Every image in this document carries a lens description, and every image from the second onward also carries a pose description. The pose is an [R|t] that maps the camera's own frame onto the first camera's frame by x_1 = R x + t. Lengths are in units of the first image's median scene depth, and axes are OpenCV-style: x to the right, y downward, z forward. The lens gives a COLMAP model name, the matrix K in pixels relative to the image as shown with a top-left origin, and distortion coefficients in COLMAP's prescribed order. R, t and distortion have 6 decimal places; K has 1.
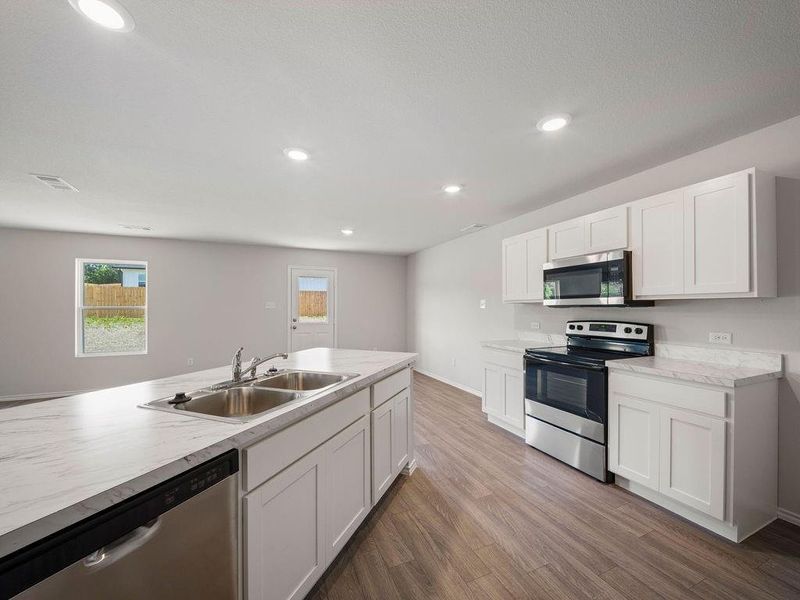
lens RADIAL K [[317.7, 0, 401.7], [0, 317.7, 302.8], [0, 0, 1]] dist [0.000179, -0.006462]
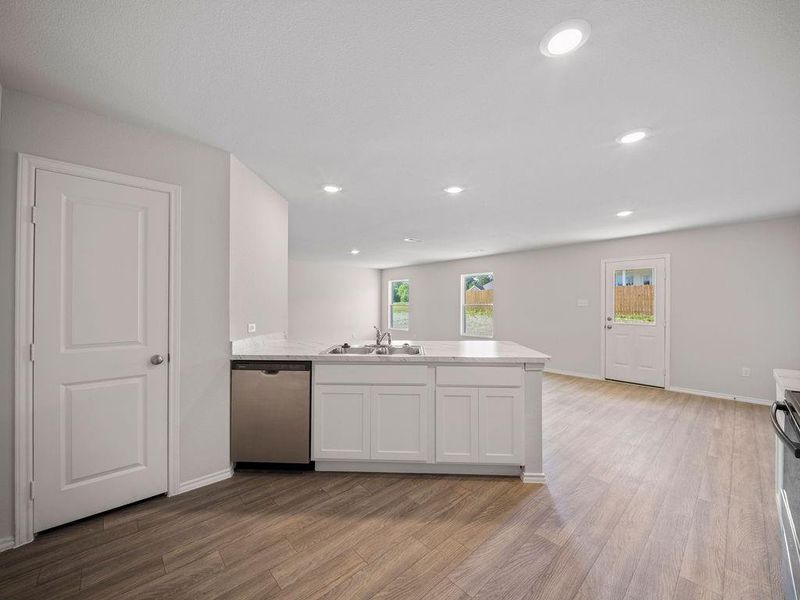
lens RADIAL K [[317.7, 0, 401.7], [0, 317.7, 302.8], [0, 0, 1]] dist [0.000179, -0.006462]
pose [[0.318377, -0.005402, -0.947949, 0.397091], [0.011861, 0.999928, -0.001715, 0.003498], [0.947890, -0.010698, 0.318418, 0.176915]]
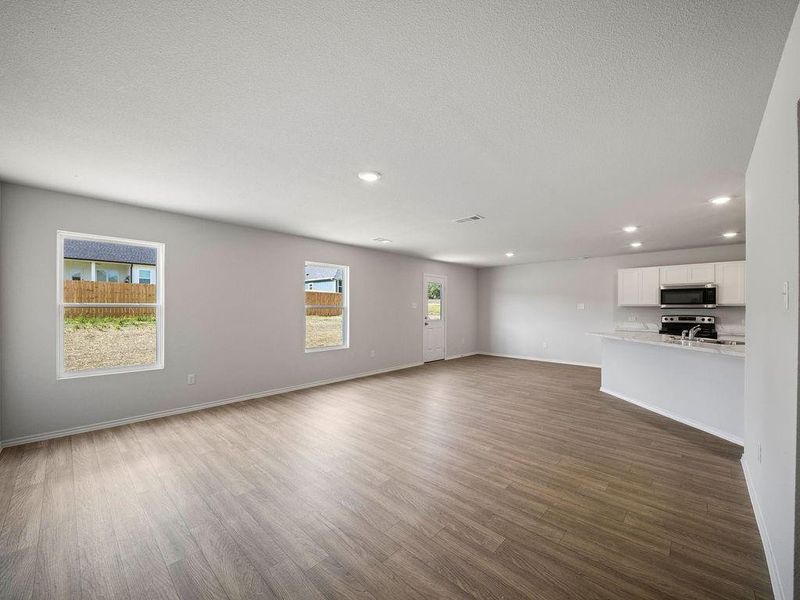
lens RADIAL K [[317.7, 0, 401.7], [0, 317.7, 302.8], [0, 0, 1]] dist [0.000179, -0.006462]
pose [[0.921692, 0.010563, 0.387779, -1.067898], [-0.011738, 0.999931, 0.000661, -0.003386], [-0.387745, -0.005161, 0.921752, -0.107429]]
